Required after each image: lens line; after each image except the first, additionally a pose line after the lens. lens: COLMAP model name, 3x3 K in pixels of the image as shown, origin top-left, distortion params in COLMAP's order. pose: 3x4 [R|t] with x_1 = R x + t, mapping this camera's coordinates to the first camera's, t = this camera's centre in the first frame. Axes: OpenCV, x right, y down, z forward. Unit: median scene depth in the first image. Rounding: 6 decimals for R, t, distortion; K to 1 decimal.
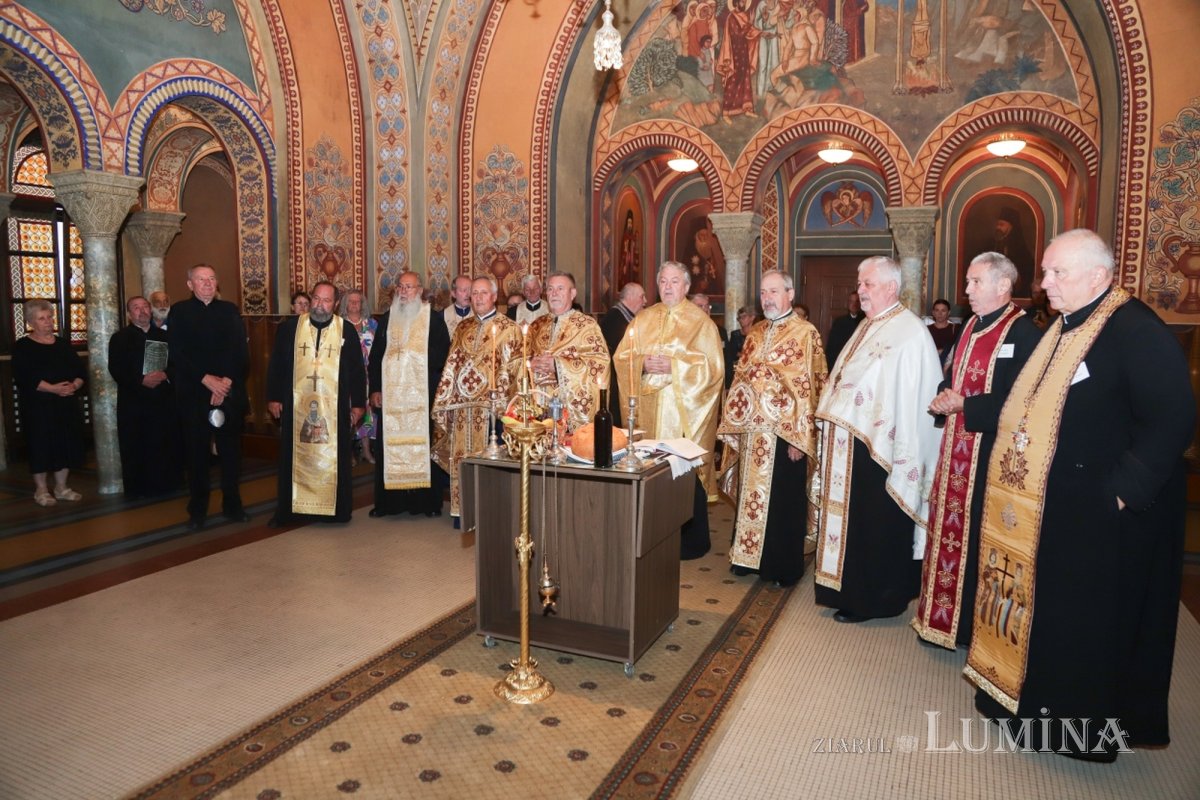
lens RADIAL K [[803.4, 0, 600.0], [0, 803.4, 400.0], [0, 0, 1]] dist [-0.137839, 0.073980]
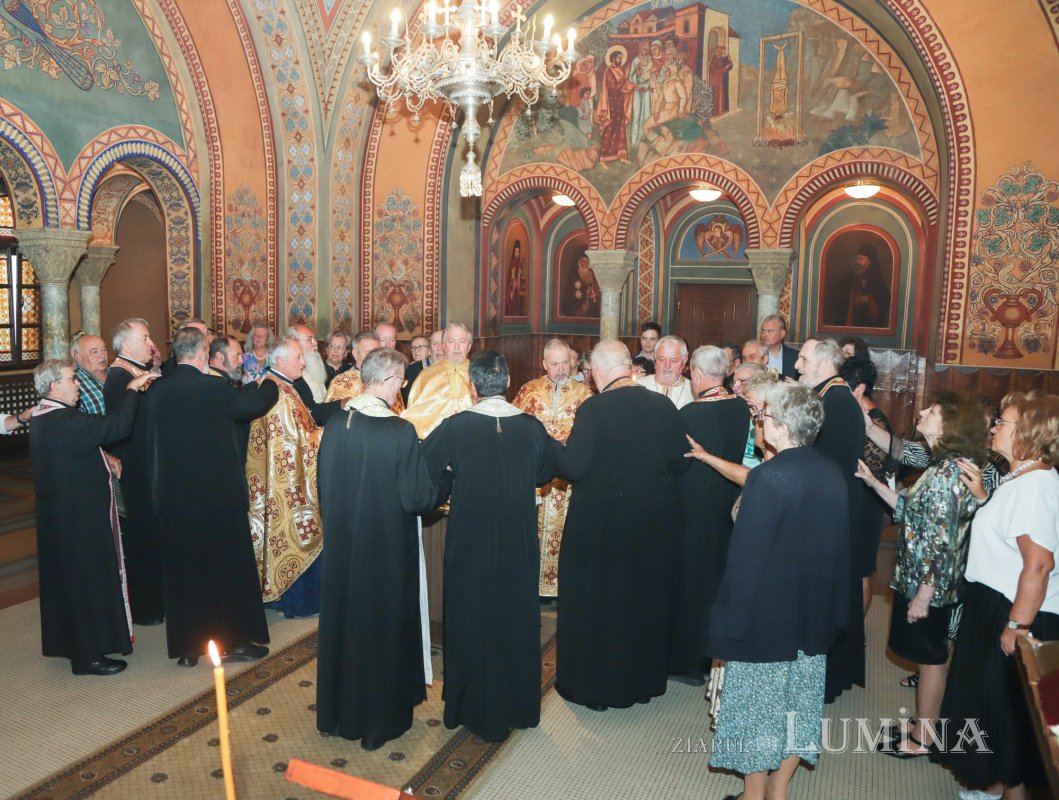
lens RADIAL K [[801.1, 0, 462.5], [0, 801.1, 393.1], [0, 0, 1]] dist [-0.147356, 0.084839]
pose [[0.998624, 0.015074, -0.050231, 0.027468], [-0.014835, 0.999877, 0.005129, -0.044658], [0.050302, -0.004377, 0.998724, -0.122443]]
